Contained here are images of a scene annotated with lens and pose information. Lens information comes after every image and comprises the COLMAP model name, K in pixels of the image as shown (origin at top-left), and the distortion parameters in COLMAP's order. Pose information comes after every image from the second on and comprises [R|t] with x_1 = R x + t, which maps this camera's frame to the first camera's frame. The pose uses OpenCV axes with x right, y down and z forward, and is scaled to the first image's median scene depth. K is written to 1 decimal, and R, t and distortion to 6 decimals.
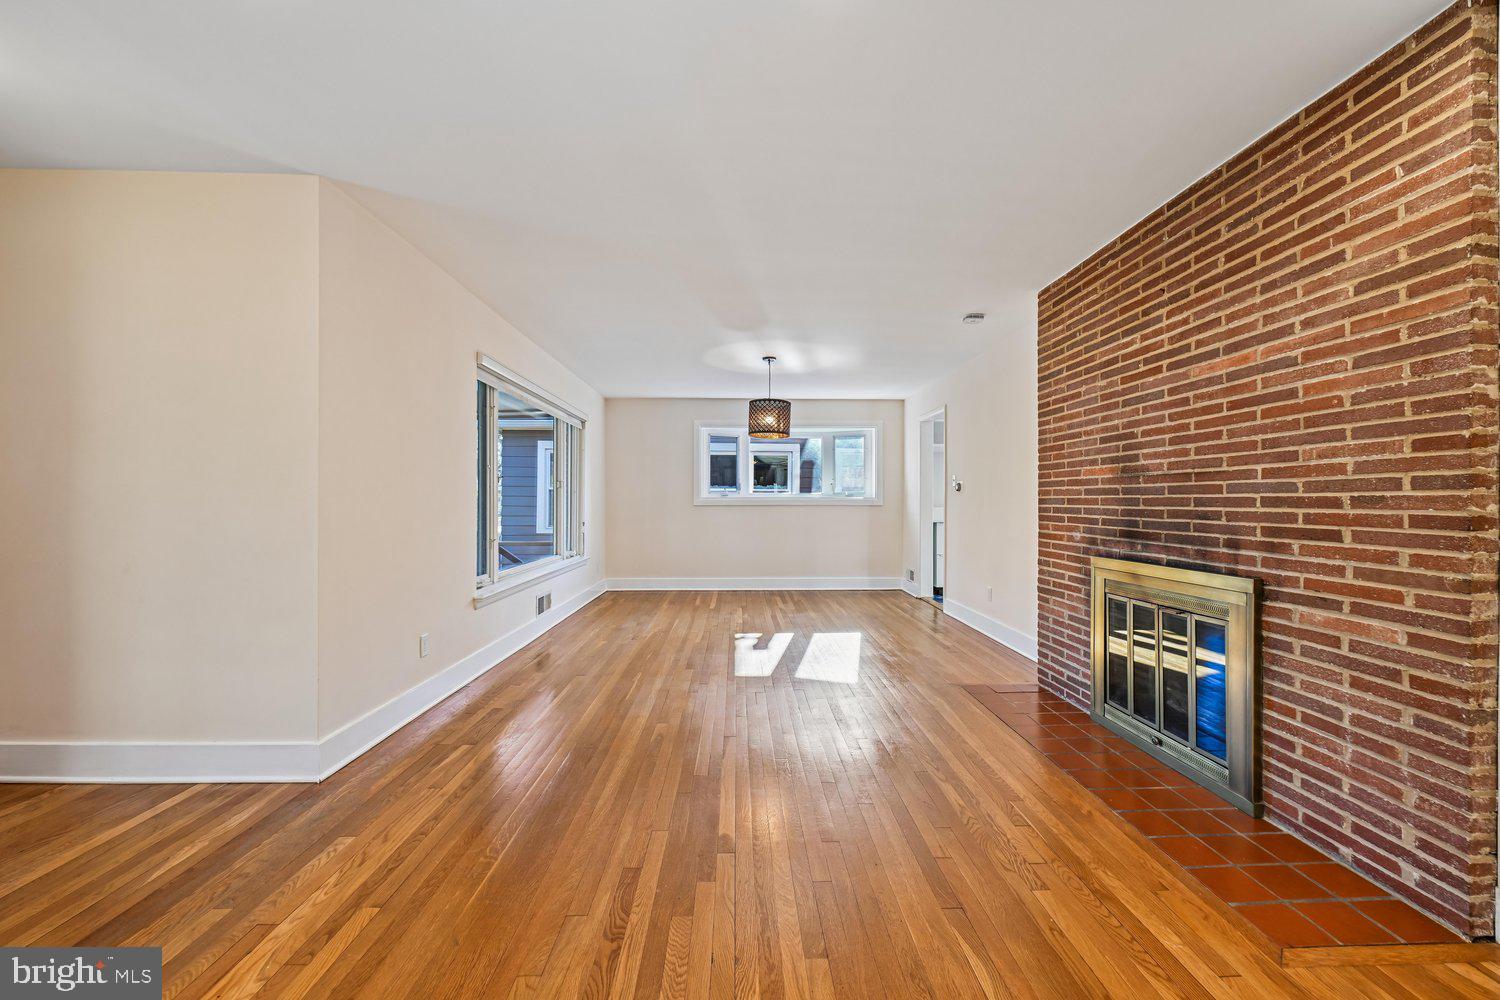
lens RADIAL K [[594.9, 0, 754.3], [0, 594.9, 503.7], [0, 0, 1]] dist [0.002255, 0.000222]
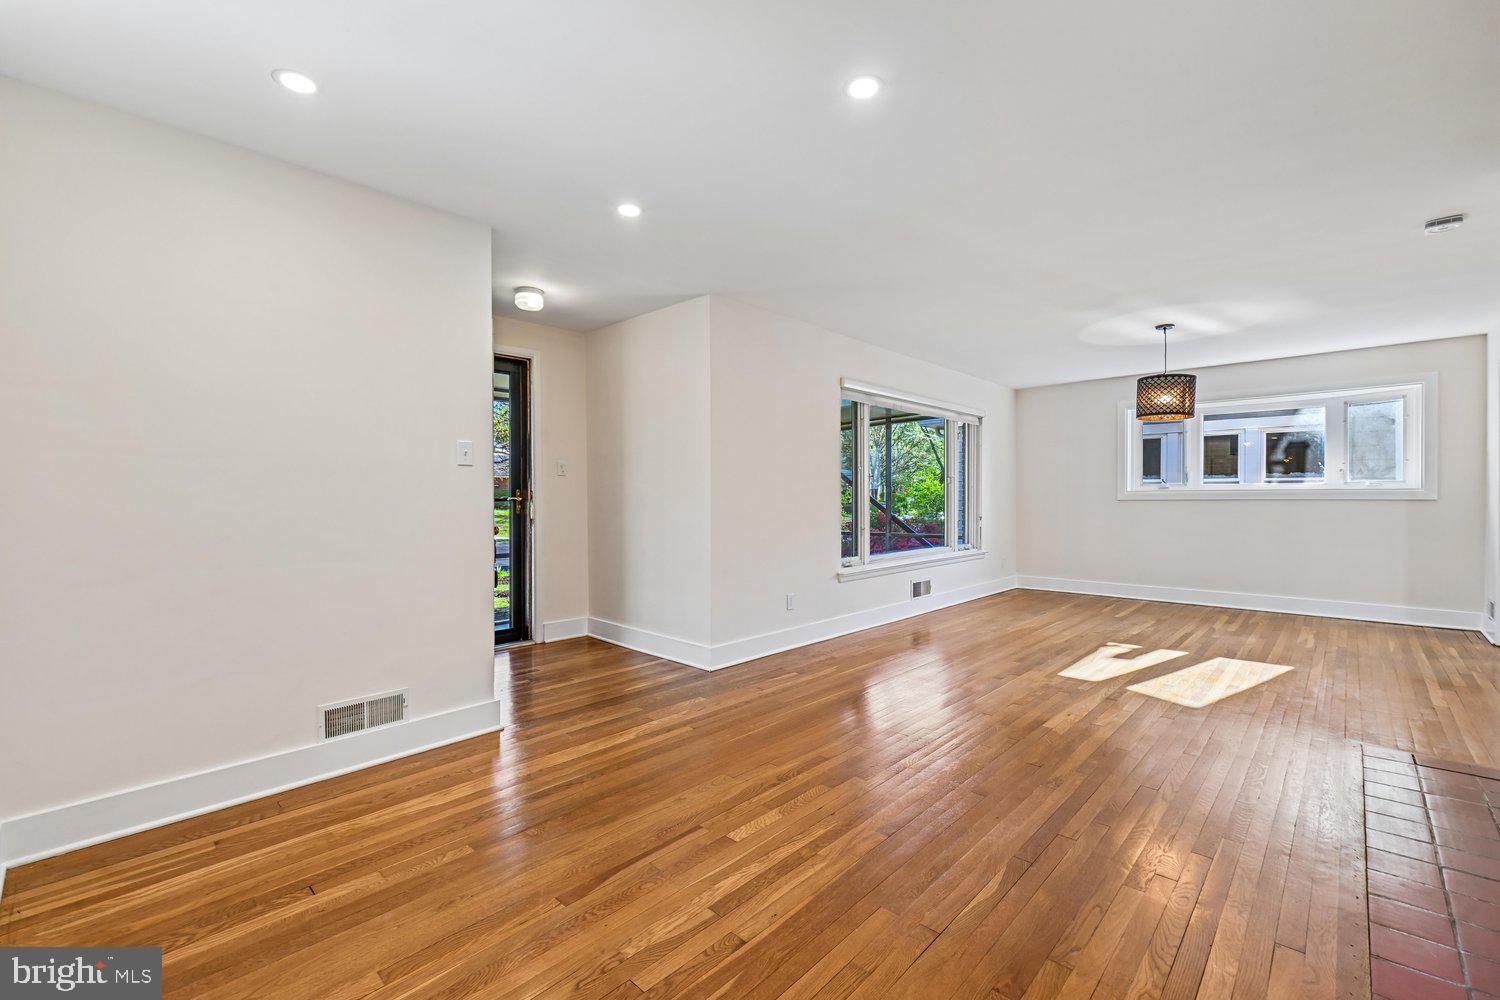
lens RADIAL K [[629.5, 0, 749.2], [0, 629.5, 515.6], [0, 0, 1]] dist [-0.001699, -0.000217]
pose [[0.709739, 0.015675, -0.704290, 0.387316], [0.002996, 0.999676, 0.025268, 0.001019], [0.704458, -0.020044, 0.709463, -0.093060]]
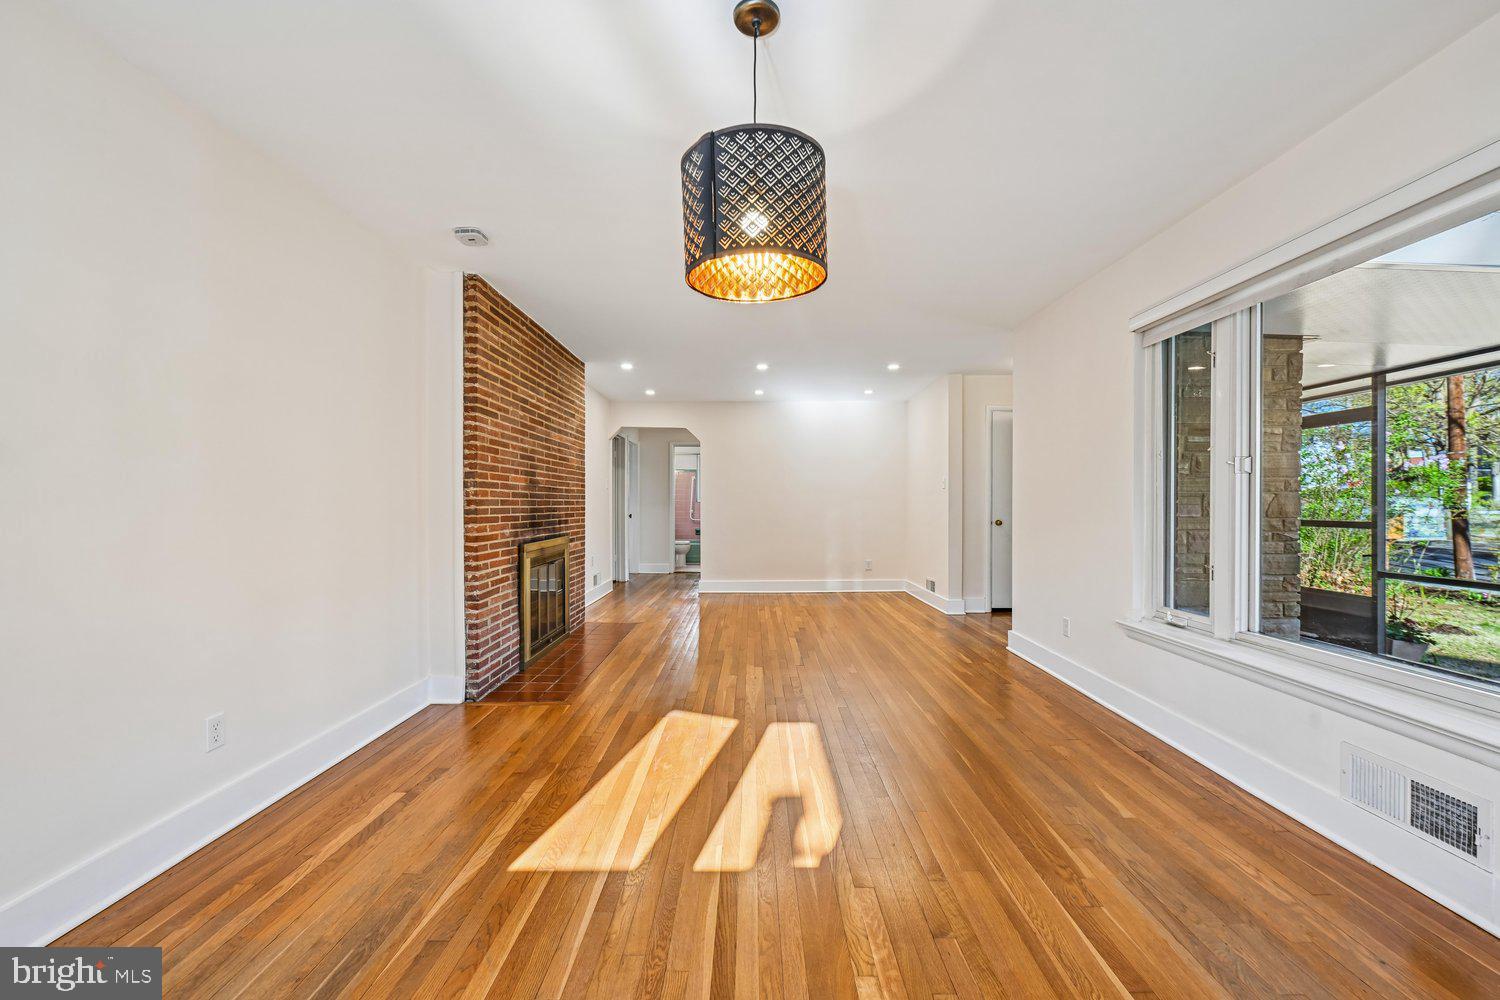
lens RADIAL K [[594.9, 0, 754.3], [0, 594.9, 503.7], [0, 0, 1]] dist [0.002255, 0.000222]
pose [[-0.999802, -0.003015, 0.019671, 0.037381], [-0.002906, 0.999980, 0.005588, -0.009512], [-0.019688, 0.005530, -0.999791, 2.103276]]
